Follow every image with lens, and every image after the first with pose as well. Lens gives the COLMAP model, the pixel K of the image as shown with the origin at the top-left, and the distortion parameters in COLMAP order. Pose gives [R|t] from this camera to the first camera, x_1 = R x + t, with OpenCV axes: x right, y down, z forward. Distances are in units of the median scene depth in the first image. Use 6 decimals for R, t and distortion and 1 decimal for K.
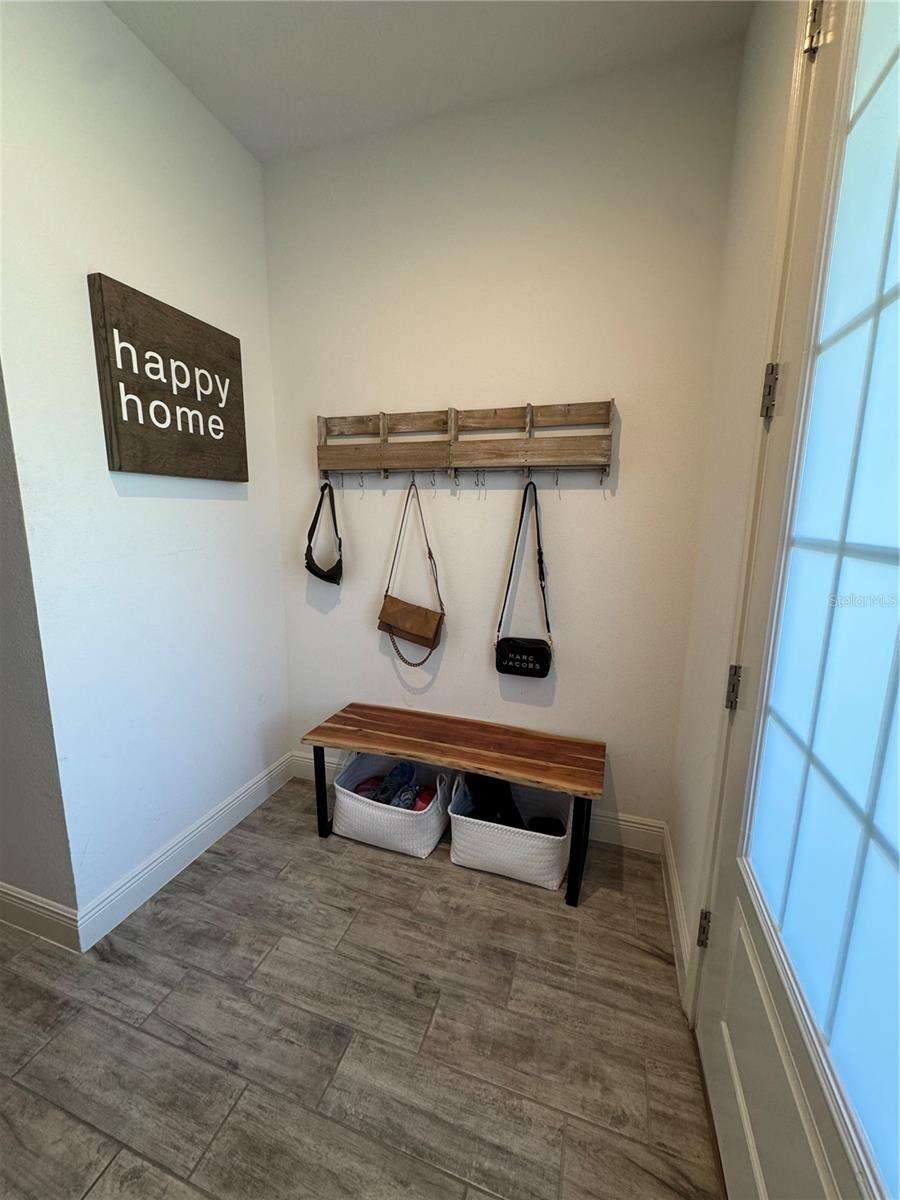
lens RADIAL K [[478.2, 0, 450.1], [0, 478.2, 595.3], [0, 0, 1]] dist [-0.001709, 0.000419]
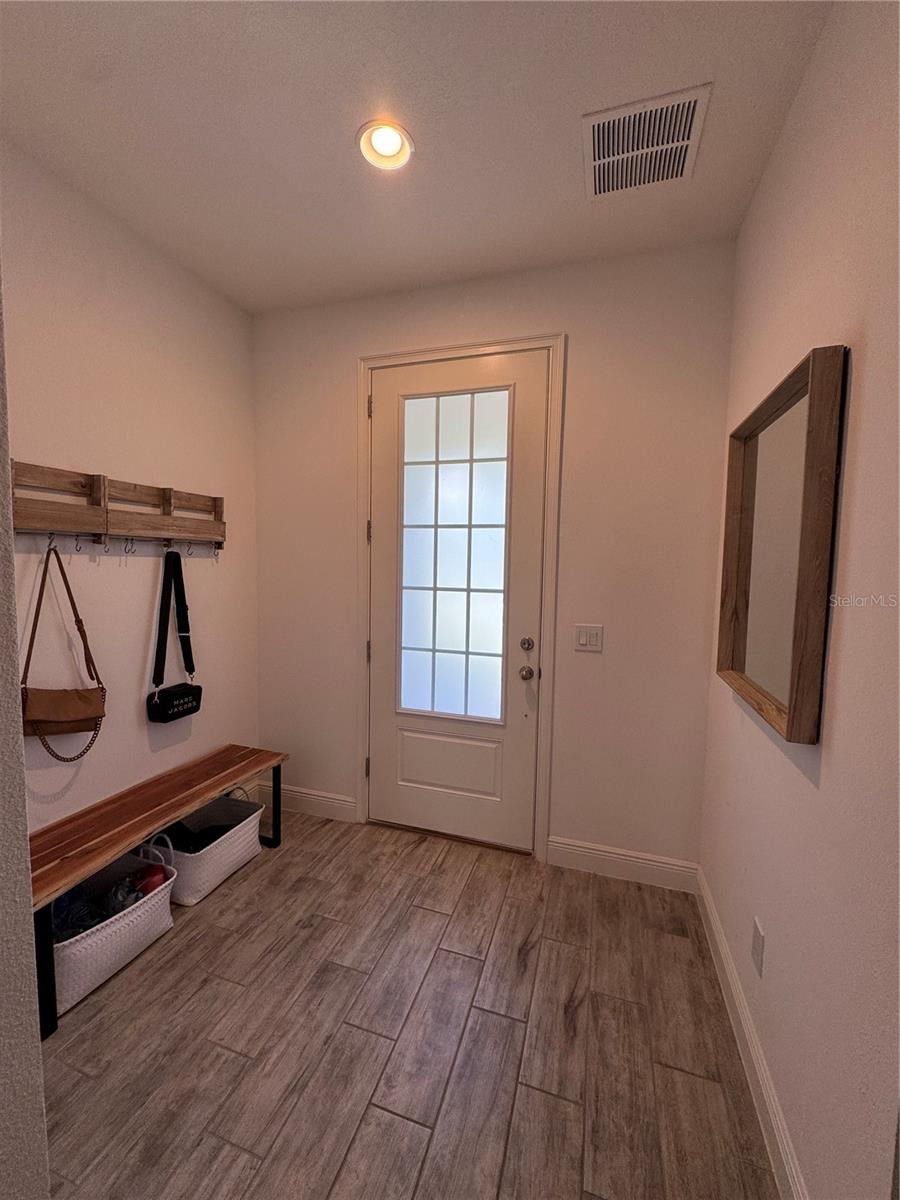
lens RADIAL K [[478.2, 0, 453.4], [0, 478.2, 599.9], [0, 0, 1]] dist [-0.001709, 0.000419]
pose [[-0.015916, -0.086239, 0.996147, -1.078175], [0.159691, 0.983266, 0.087675, -0.116619], [-0.987039, 0.160471, -0.001878, 0.348002]]
